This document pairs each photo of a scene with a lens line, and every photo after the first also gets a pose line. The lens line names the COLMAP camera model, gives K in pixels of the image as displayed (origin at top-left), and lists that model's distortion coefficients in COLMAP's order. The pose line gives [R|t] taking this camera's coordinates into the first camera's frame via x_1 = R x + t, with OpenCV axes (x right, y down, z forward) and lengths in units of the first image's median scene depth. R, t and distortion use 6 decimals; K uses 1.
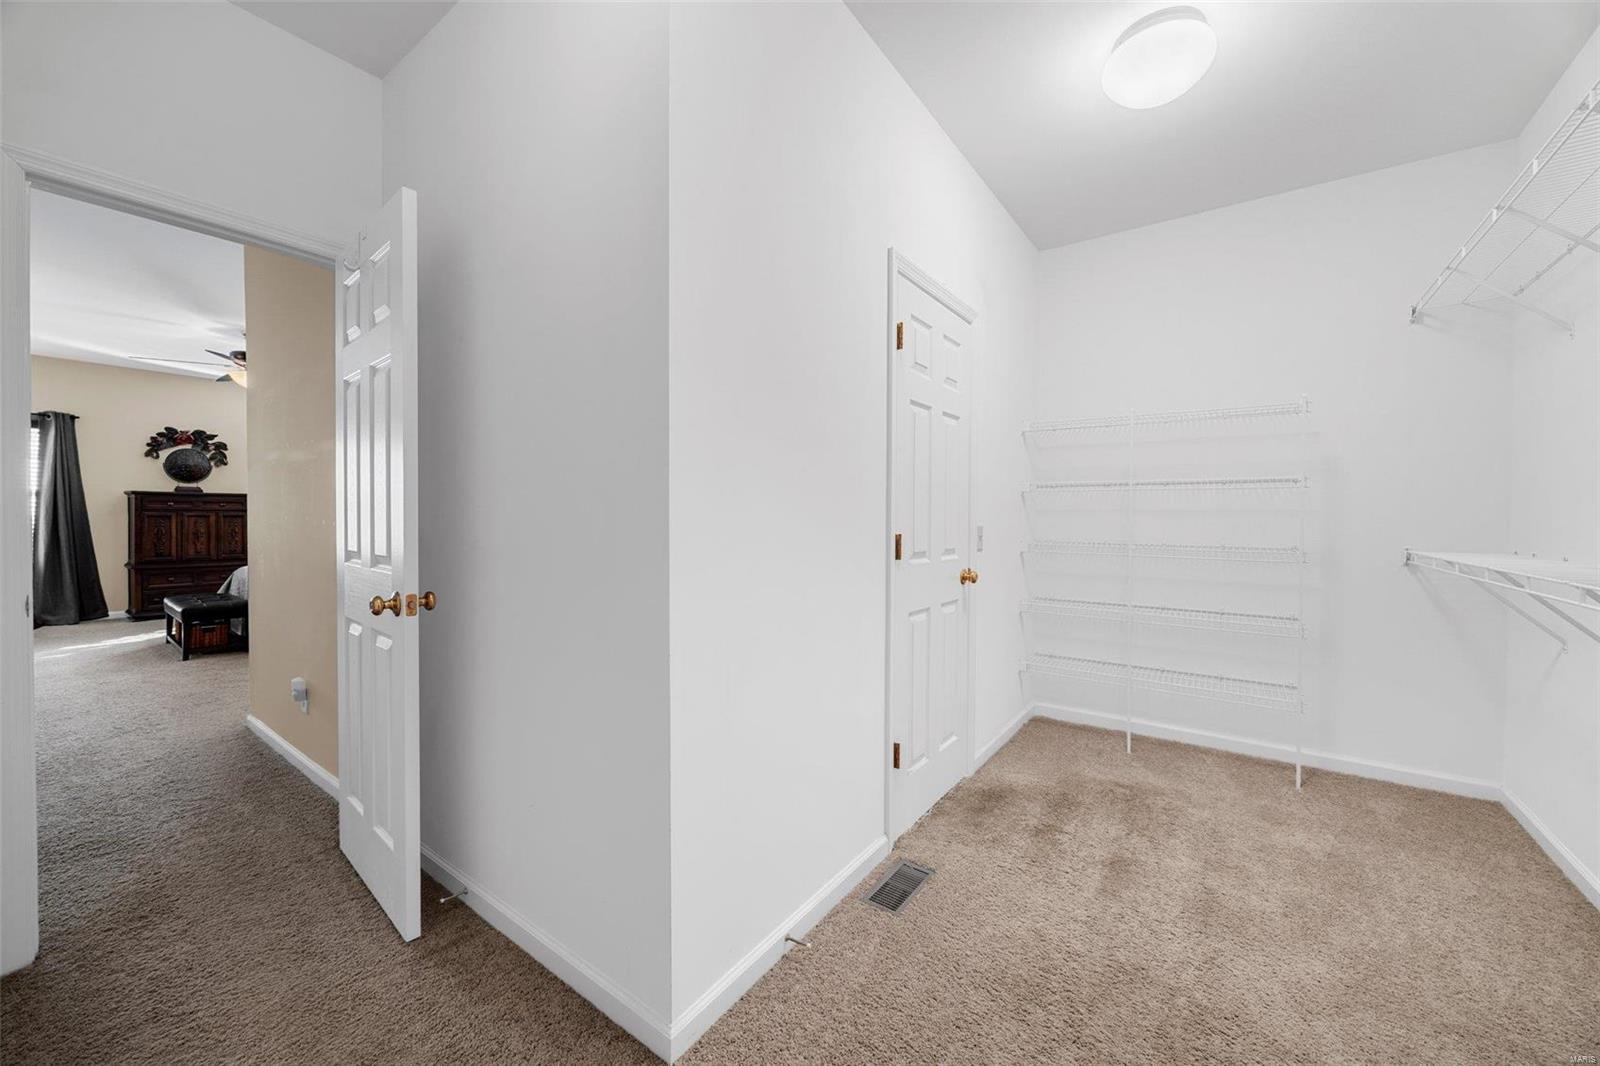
lens RADIAL K [[606.1, 0, 798.3], [0, 606.1, 524.8], [0, 0, 1]] dist [-0.005963, 0.000437]
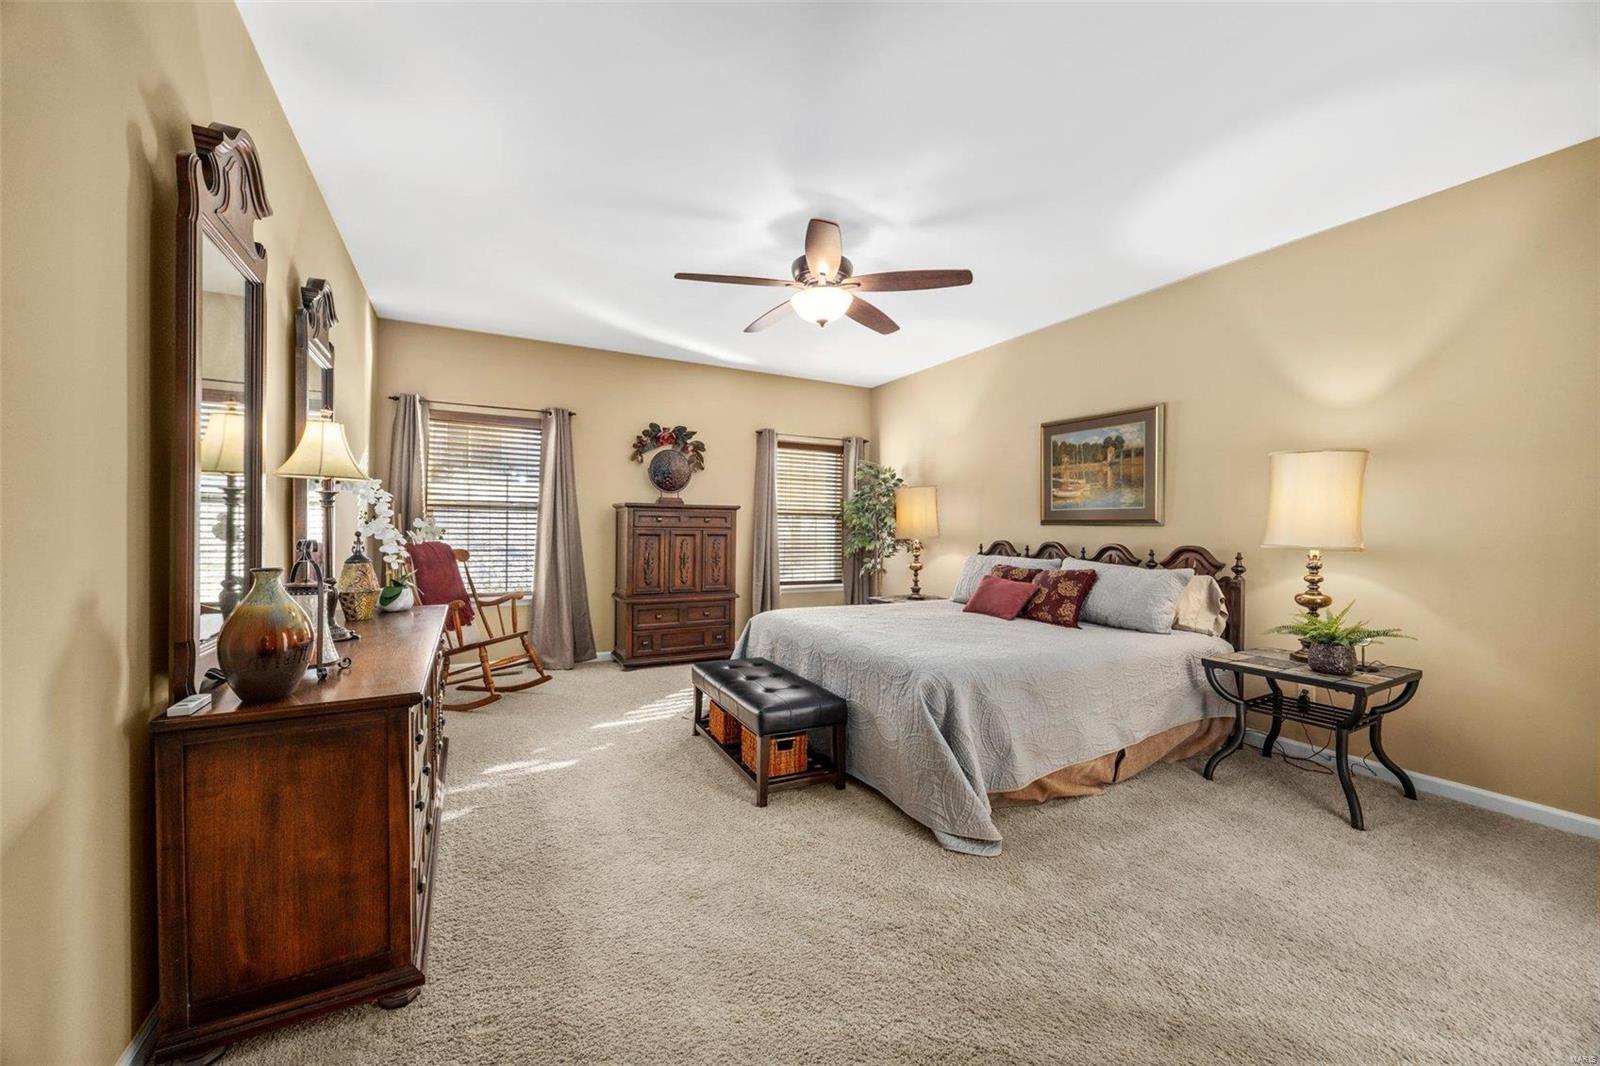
lens RADIAL K [[606.1, 0, 801.7], [0, 606.1, 533.0], [0, 0, 1]] dist [-0.005963, 0.000437]
pose [[0.906389, 0.006949, -0.422387, -0.524443], [-0.011692, 0.999894, -0.008641, -0.012027], [0.422282, 0.012771, 0.906374, 0.355948]]
